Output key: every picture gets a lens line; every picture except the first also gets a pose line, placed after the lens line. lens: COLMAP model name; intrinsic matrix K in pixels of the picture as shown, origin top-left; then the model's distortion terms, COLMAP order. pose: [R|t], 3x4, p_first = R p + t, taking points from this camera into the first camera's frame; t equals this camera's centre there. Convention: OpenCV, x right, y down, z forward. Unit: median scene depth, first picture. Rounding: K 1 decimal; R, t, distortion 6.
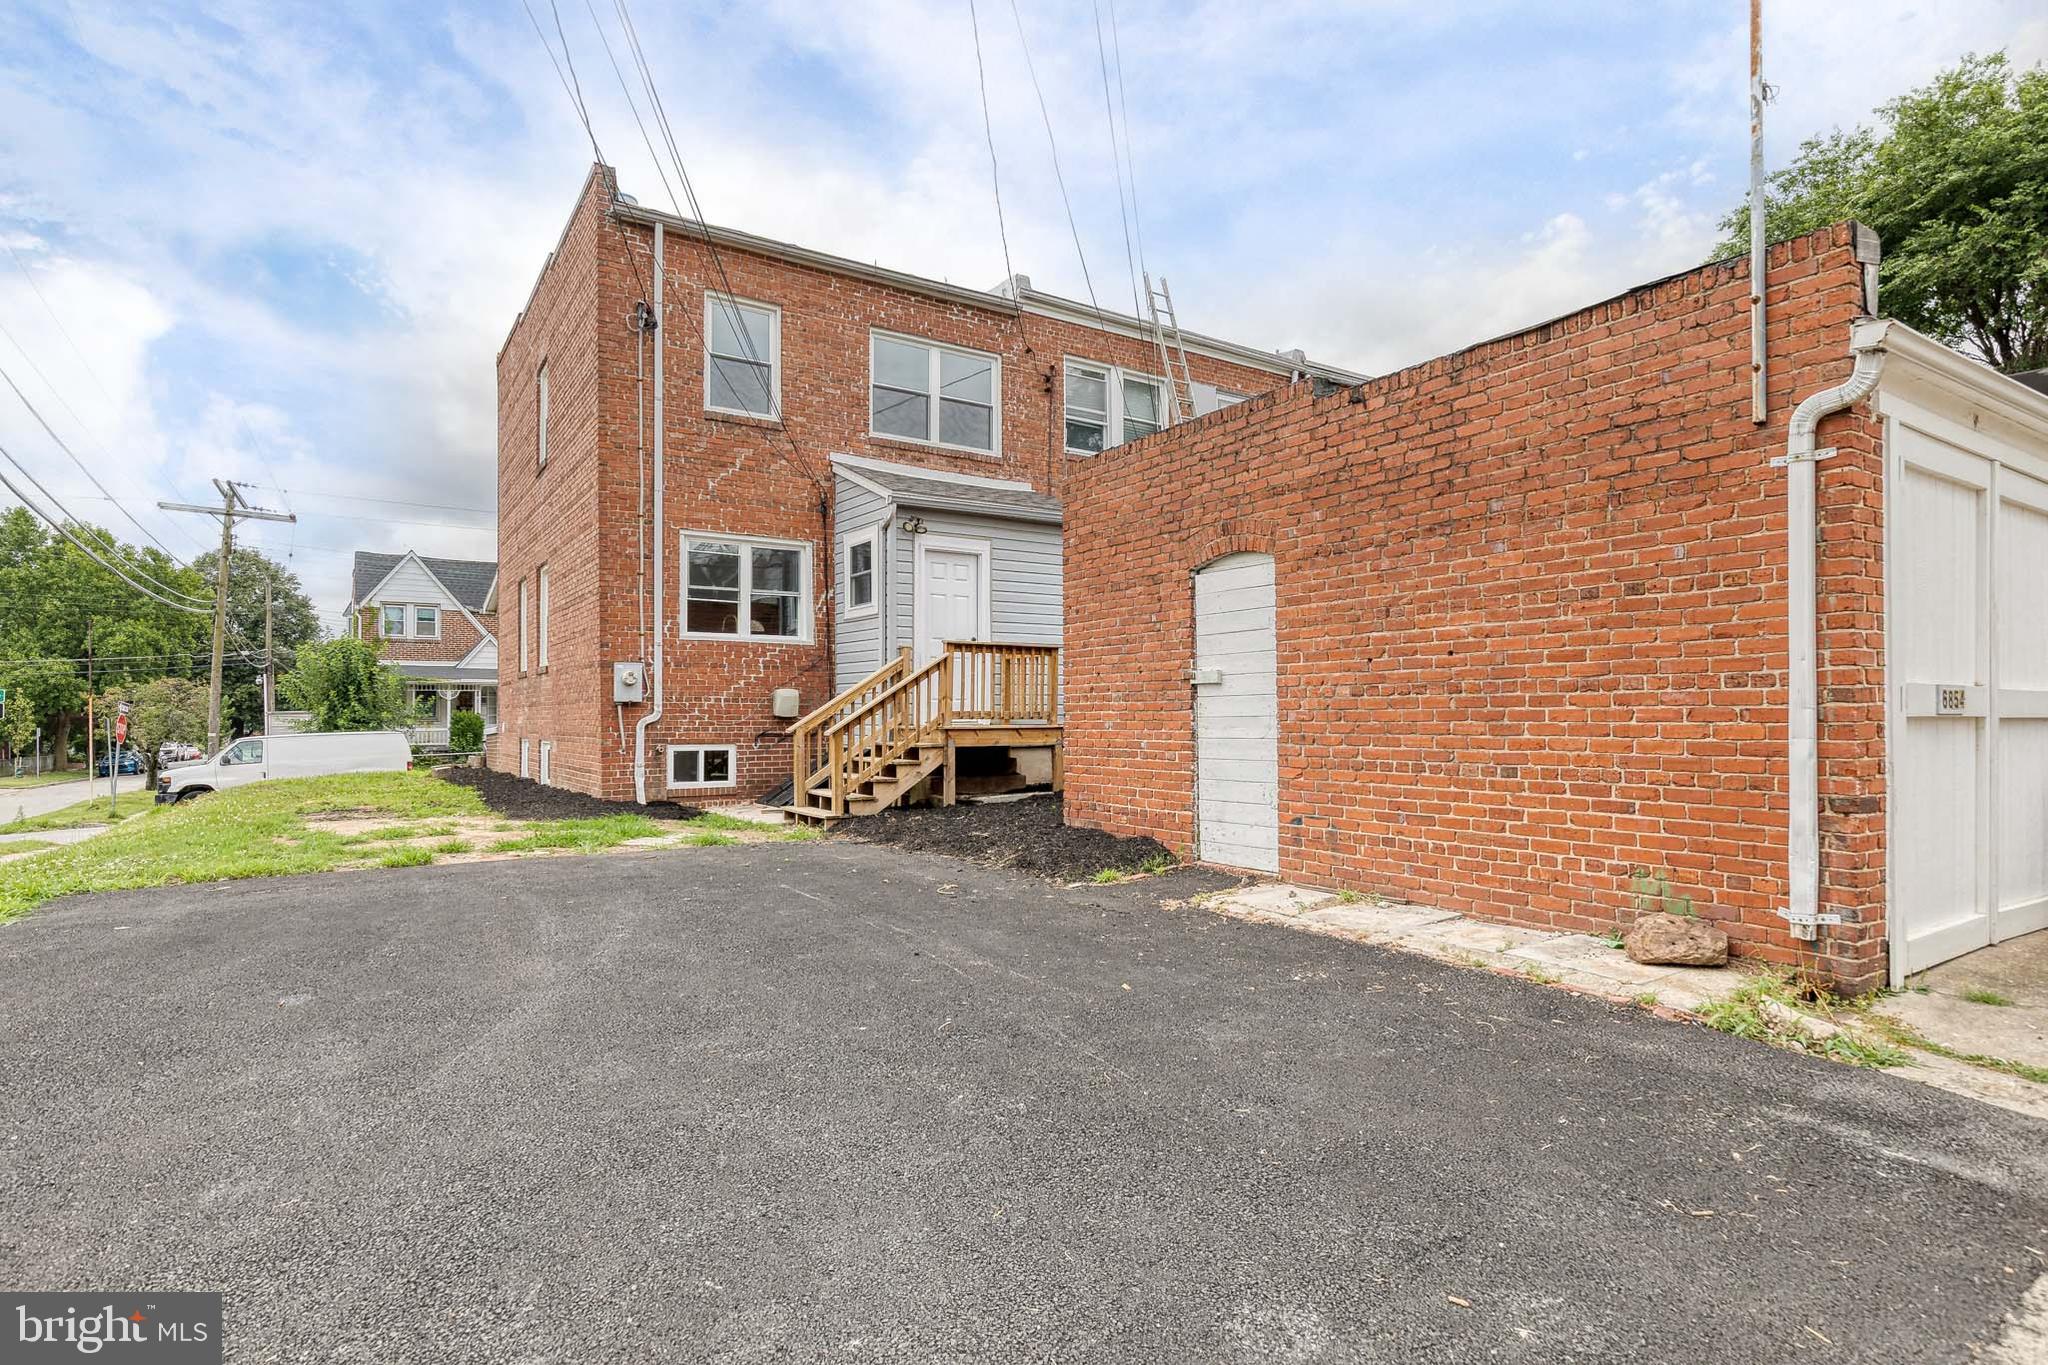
lens RADIAL K [[1077.4, 0, 1024.0], [0, 1077.4, 682.5], [0, 0, 1]] dist [0.000328, 0.000397]
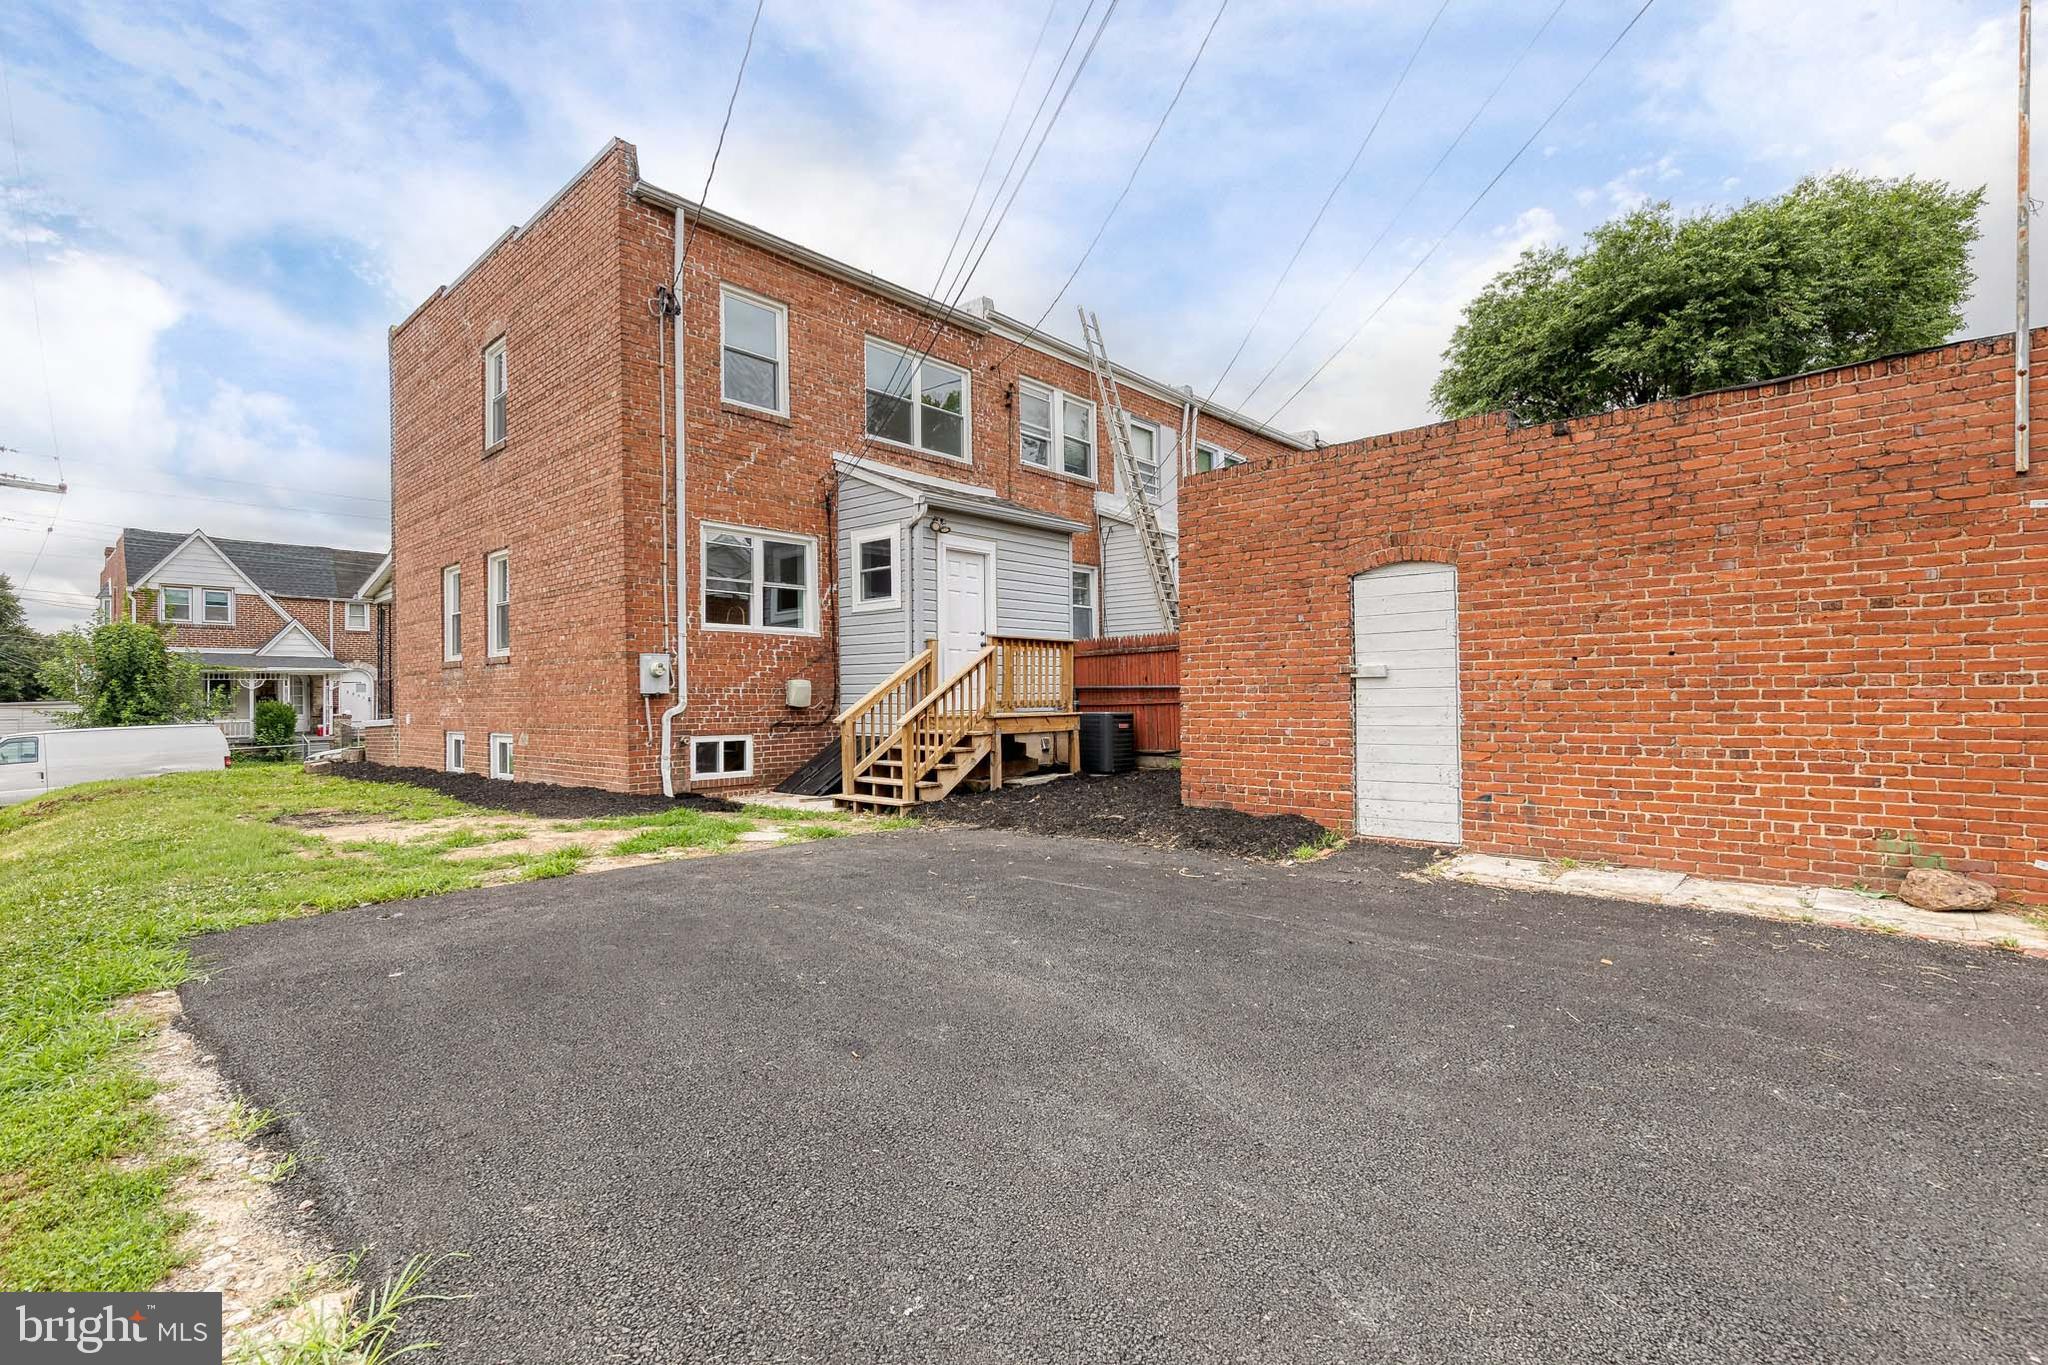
lens RADIAL K [[948.9, 0, 1043.5], [0, 948.9, 675.9], [0, 0, 1]] dist [0.005518, -0.000966]
pose [[0.969464, -0.001061, 0.245231, -0.271307], [-0.000557, 0.999979, 0.006528, -0.004680], [-0.245232, -0.006465, 0.969443, 0.082960]]
